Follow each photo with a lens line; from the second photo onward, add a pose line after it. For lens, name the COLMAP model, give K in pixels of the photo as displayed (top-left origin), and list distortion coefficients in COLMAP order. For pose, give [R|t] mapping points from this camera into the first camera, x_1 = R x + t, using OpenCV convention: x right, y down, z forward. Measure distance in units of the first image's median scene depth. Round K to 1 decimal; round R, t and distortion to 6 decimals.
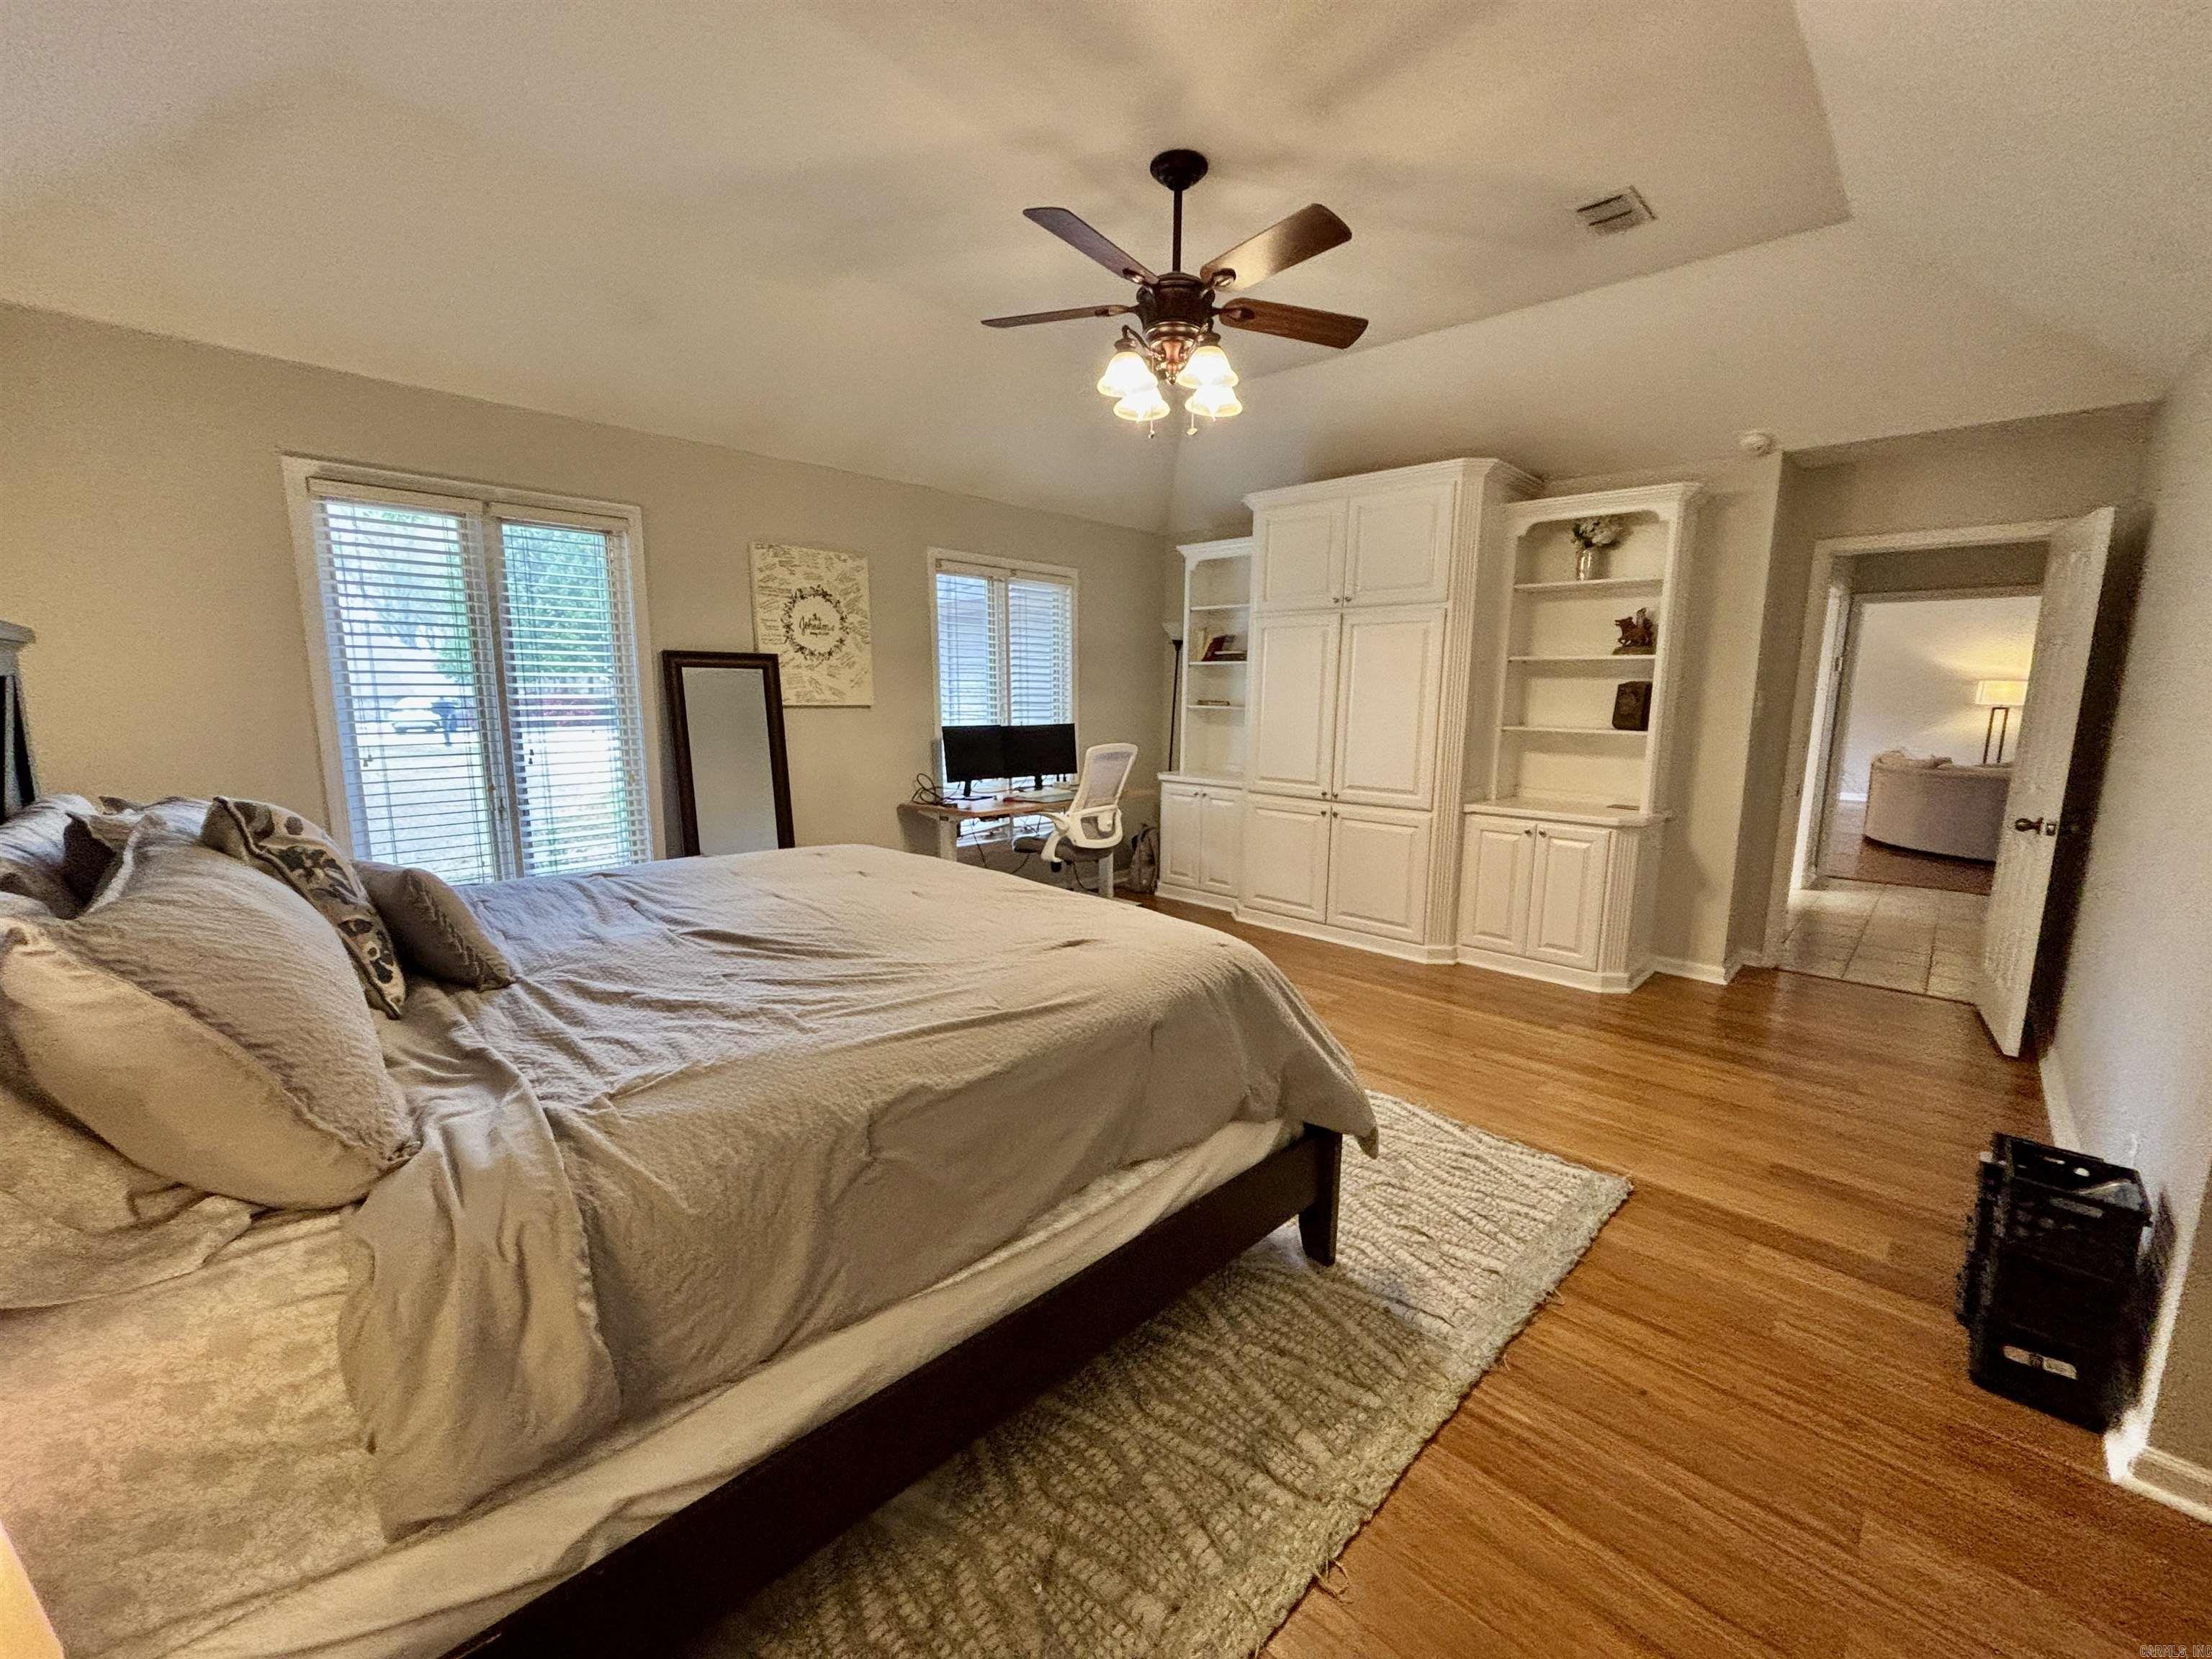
lens RADIAL K [[901.8, 0, 1118.4], [0, 901.8, 826.4], [0, 0, 1]] dist [0.005674, -0.002126]
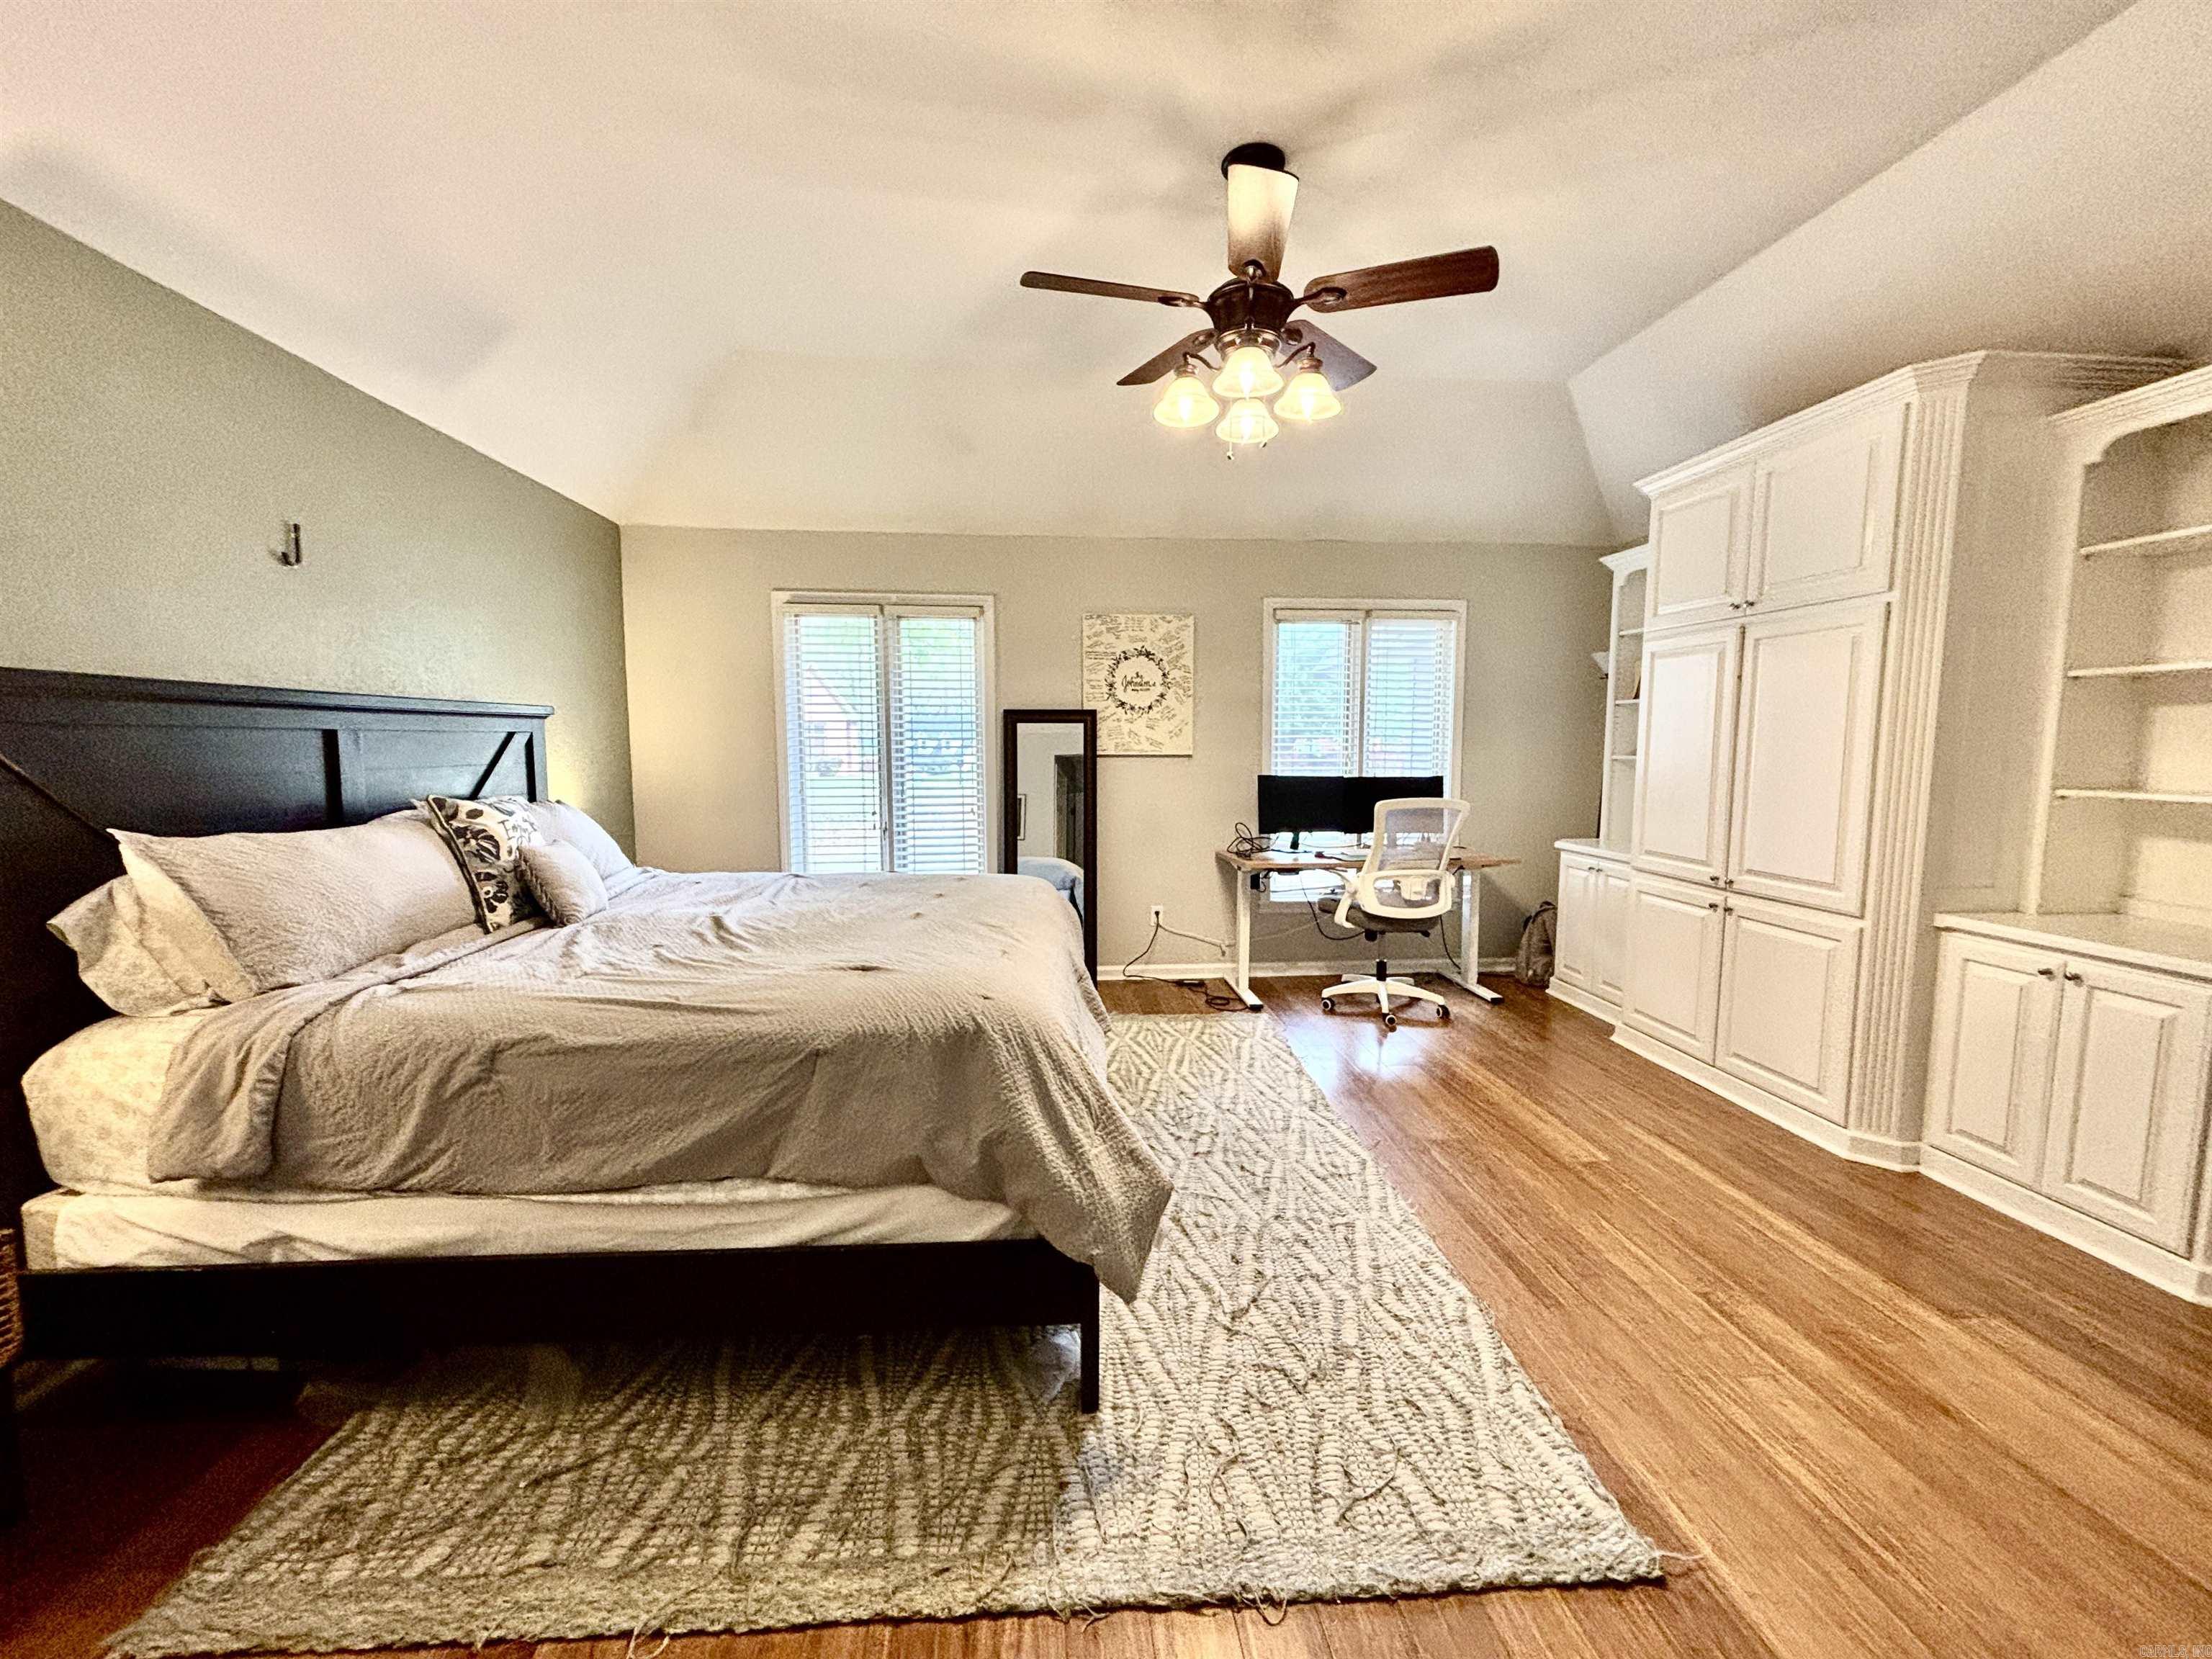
lens RADIAL K [[901.8, 0, 1112.6], [0, 901.8, 830.3], [0, 0, 1]] dist [0.005674, -0.002126]
pose [[0.748057, 0.053906, -0.661442, 0.386441], [-0.093665, 0.995294, -0.024816, -0.013940], [0.656992, 0.080518, 0.749586, 0.175830]]
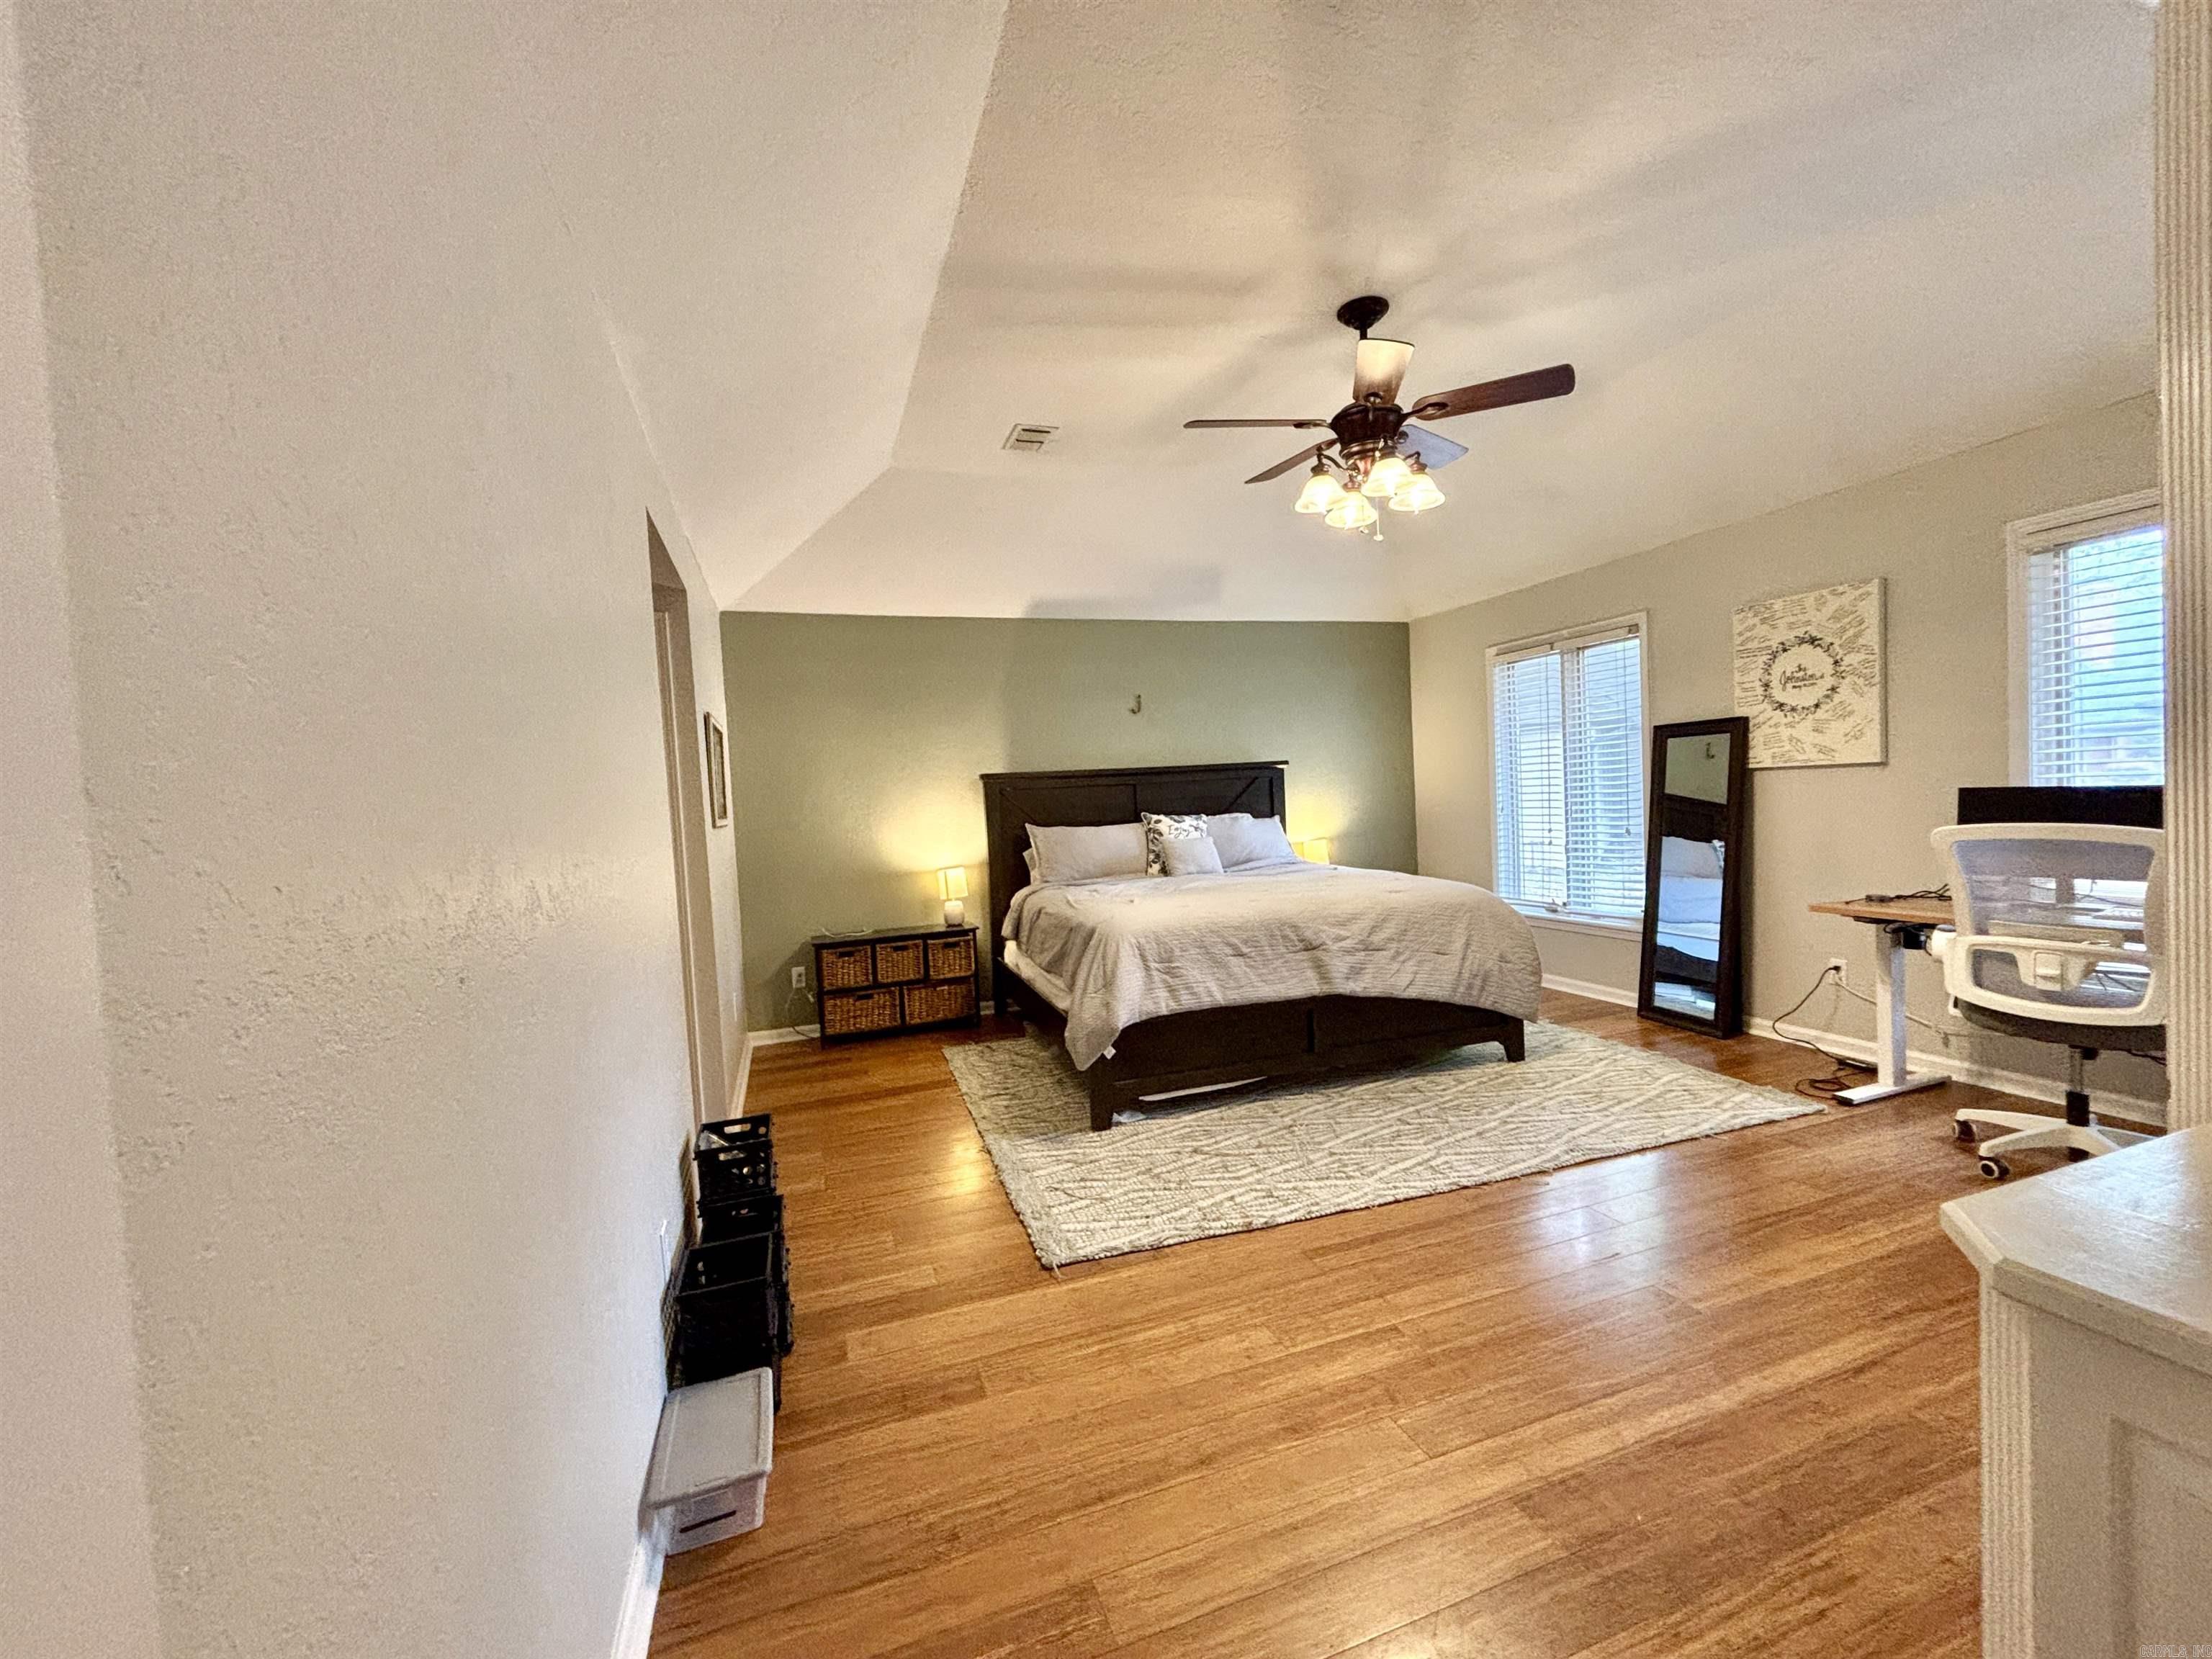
lens RADIAL K [[901.8, 0, 1090.4], [0, 901.8, 829.6], [0, 0, 1]] dist [0.005674, -0.002126]
pose [[-0.478205, 0.044162, -0.877137, 0.811754], [-0.087027, 0.991437, 0.097362, -0.101489], [0.873926, 0.122893, -0.470267, 0.844937]]
